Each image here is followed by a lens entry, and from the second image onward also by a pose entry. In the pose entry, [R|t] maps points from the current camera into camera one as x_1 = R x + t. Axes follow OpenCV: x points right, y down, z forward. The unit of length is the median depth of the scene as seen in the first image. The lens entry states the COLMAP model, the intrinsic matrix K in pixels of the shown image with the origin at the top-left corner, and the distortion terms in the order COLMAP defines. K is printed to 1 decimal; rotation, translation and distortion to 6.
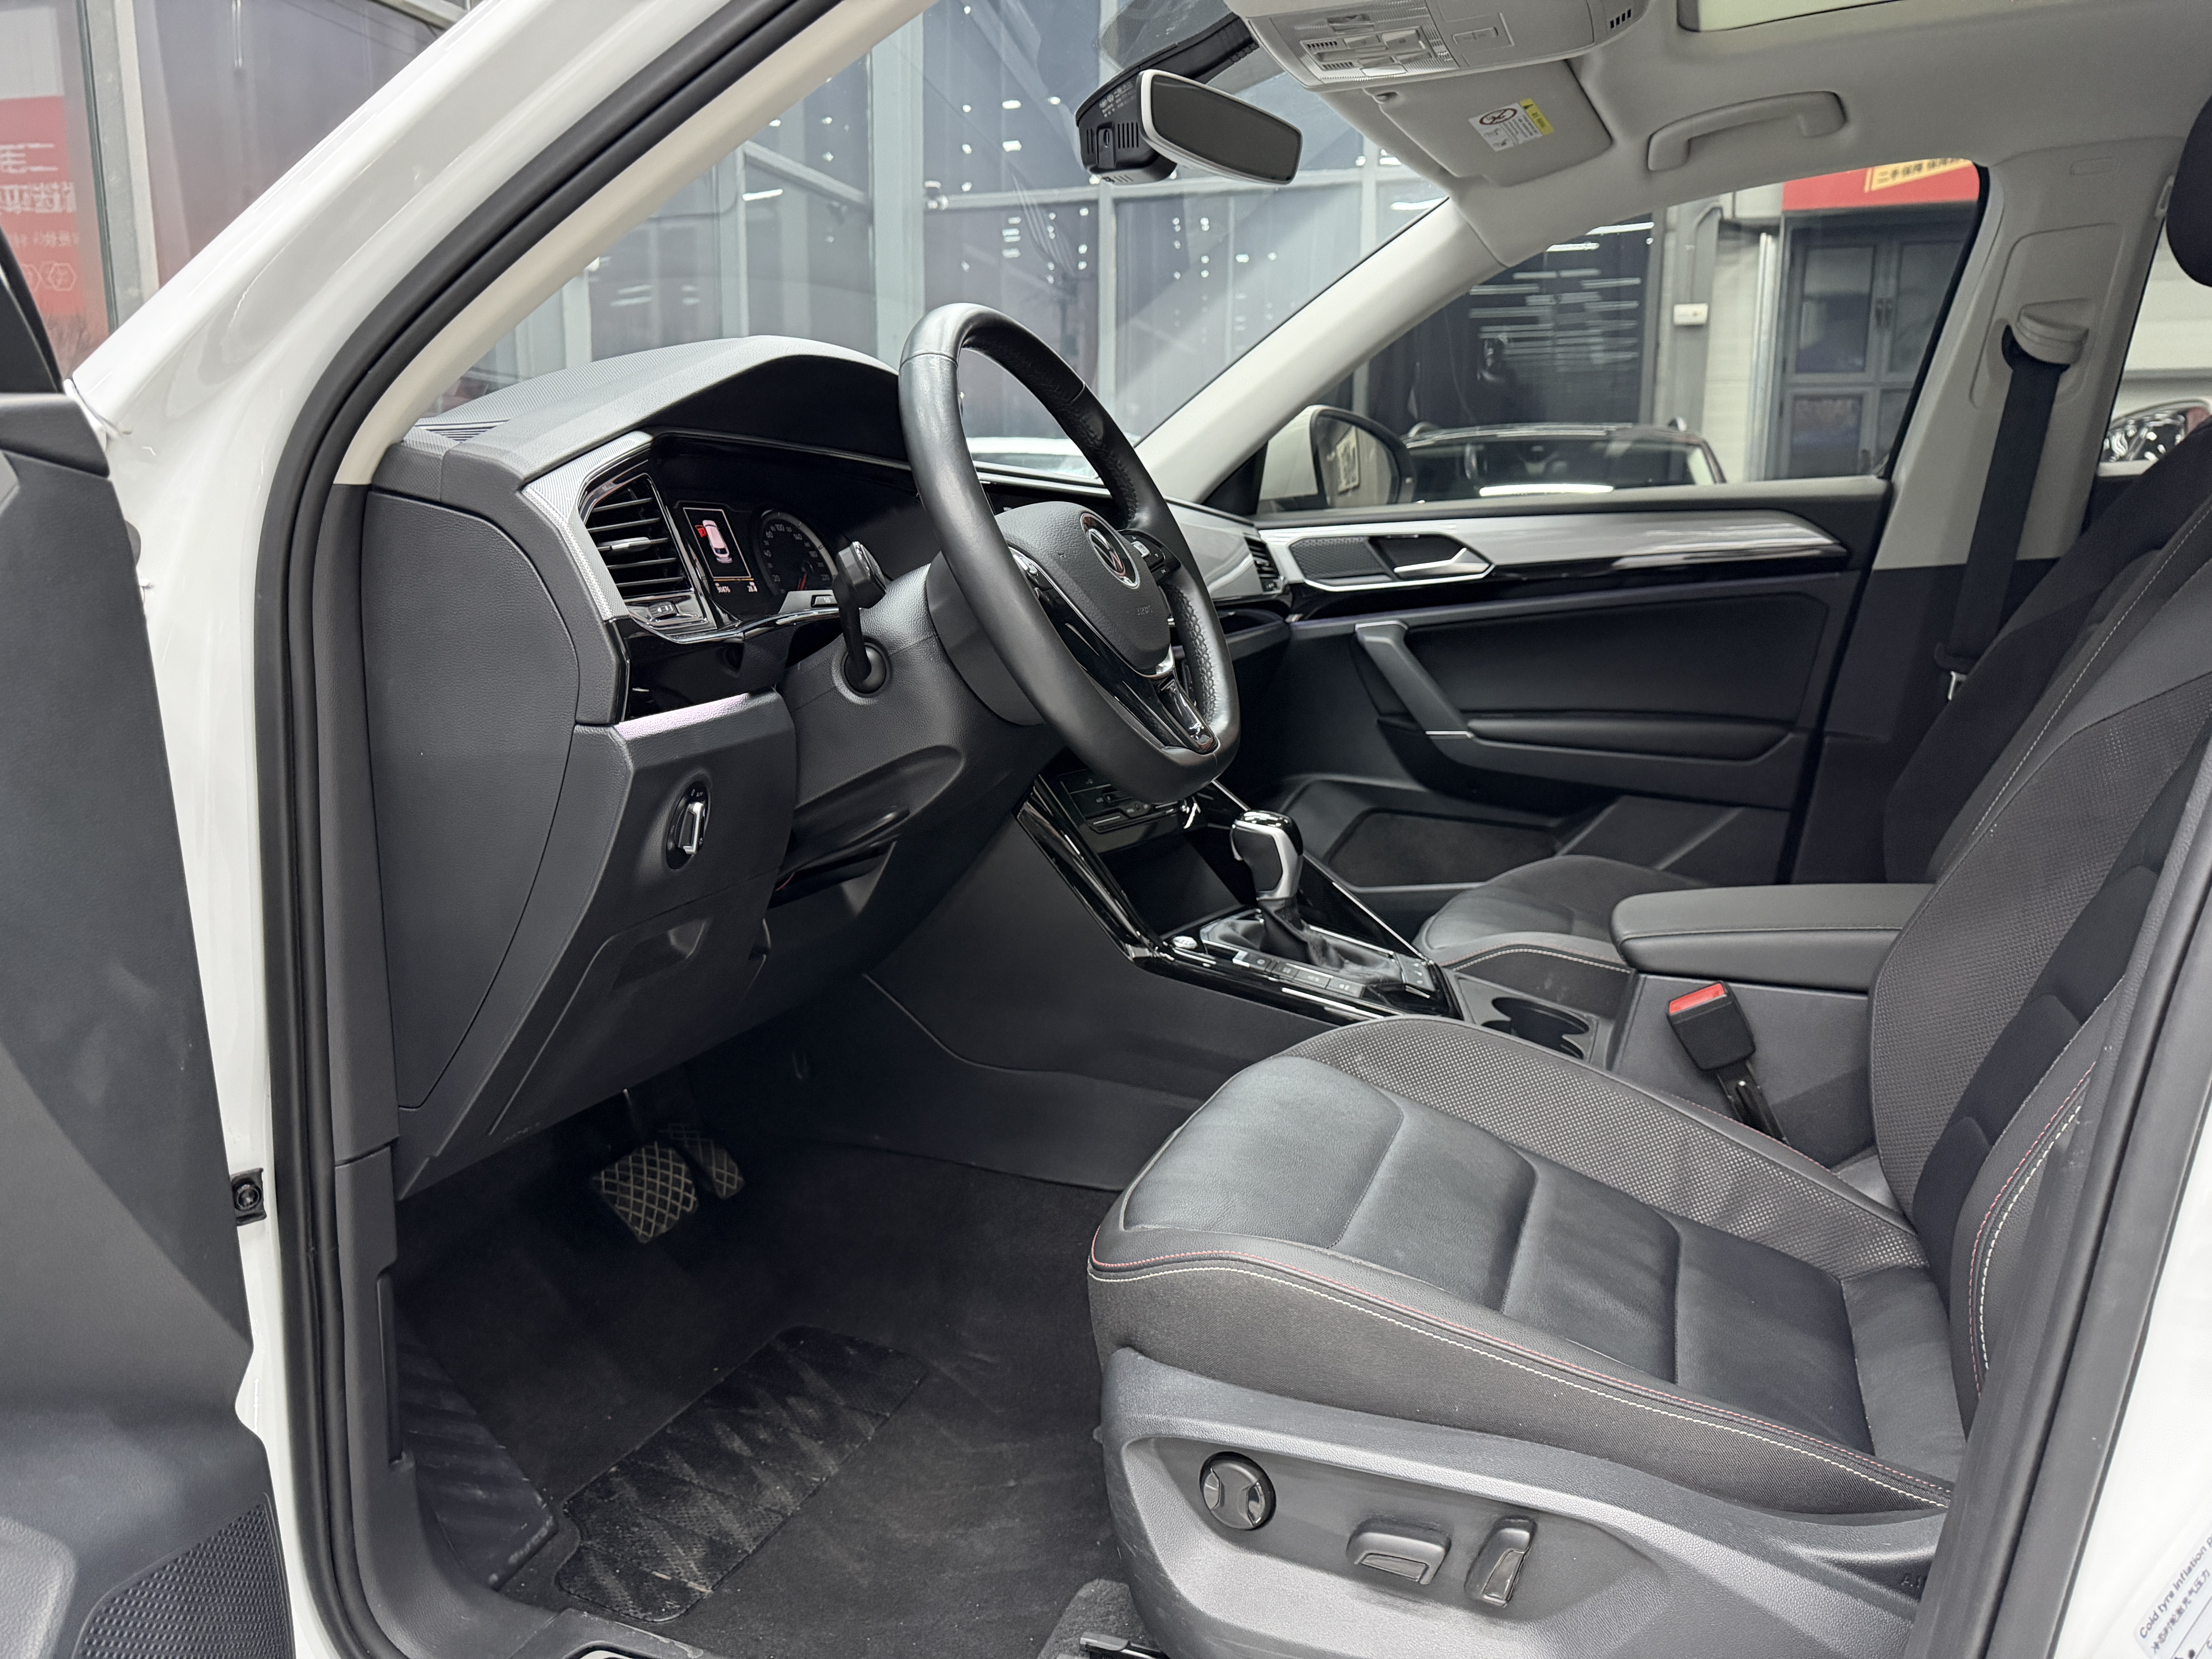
lens RADIAL K [[1559.5, 0, 1110.8], [0, 1559.5, 821.1], [0, 0, 1]] dist [0.036353, -0.040305]
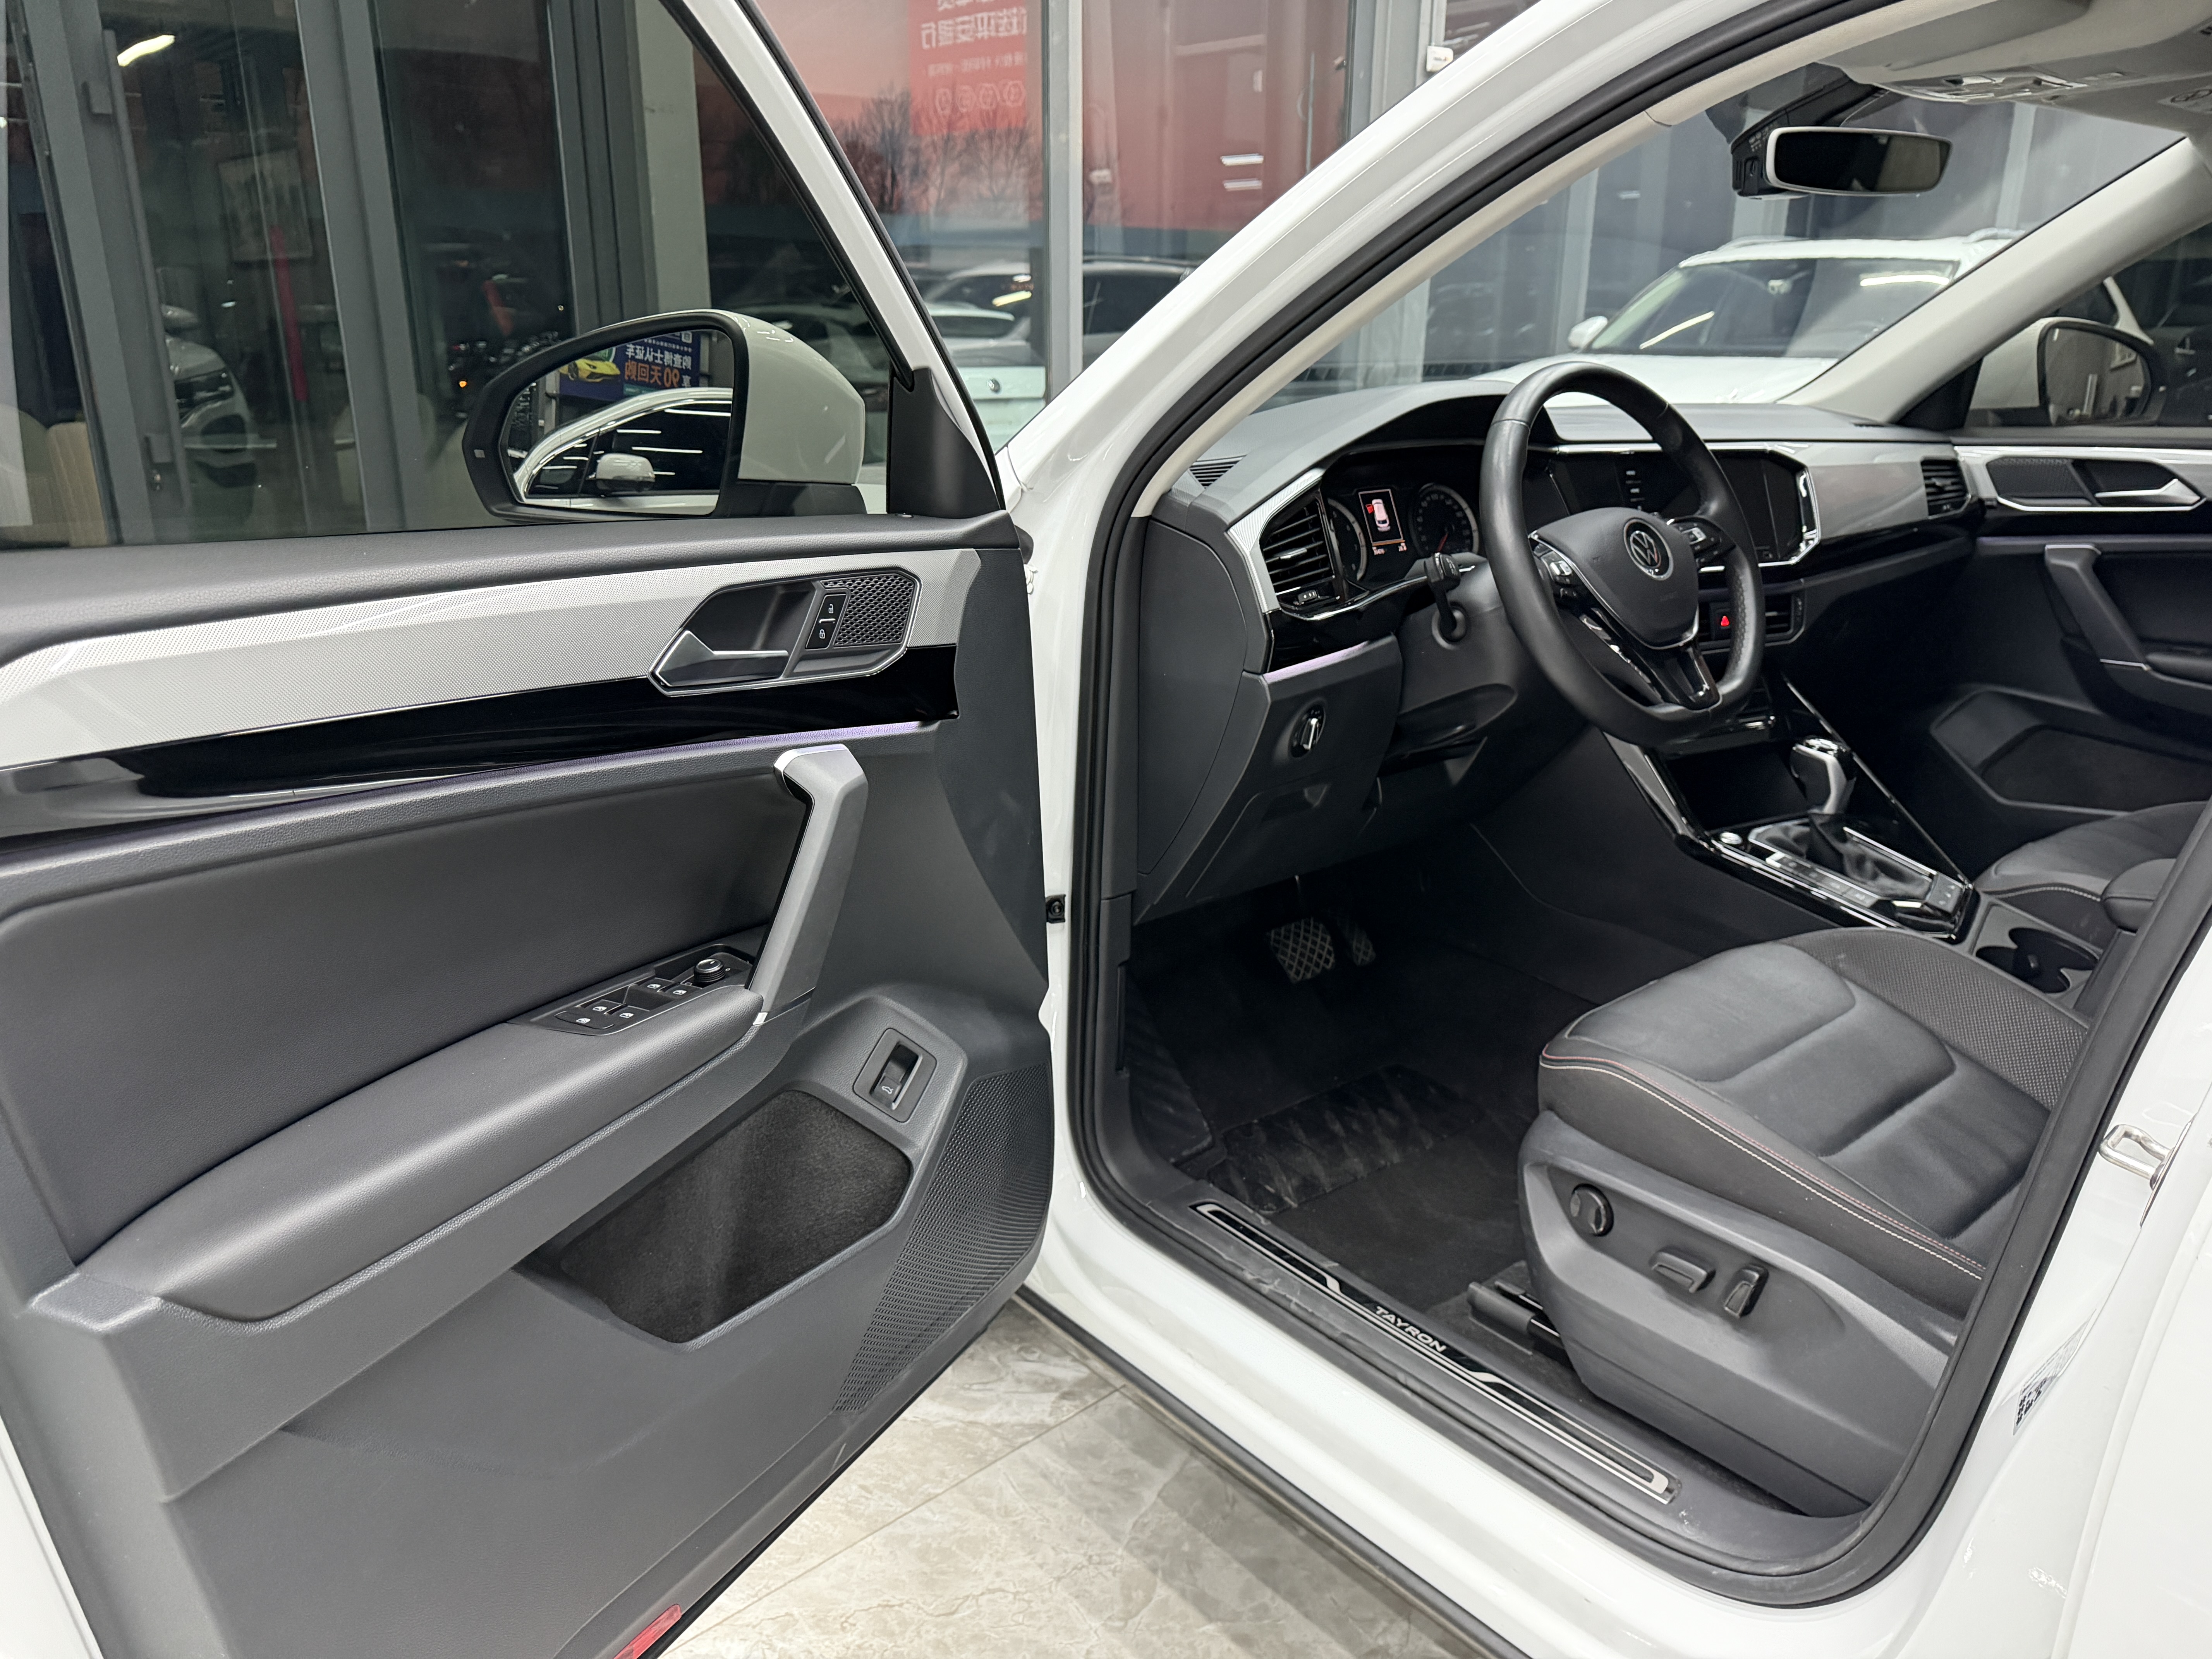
lens RADIAL K [[1559.5, 0, 1106.0], [0, 1559.5, 828.8], [0, 0, 1]] dist [0.036353, -0.040305]
pose [[0.869879, 0.153056, -0.468919, 0.241264], [-0.084445, 0.982816, 0.164140, -0.110560], [0.485984, -0.103184, 0.867855, -0.383645]]
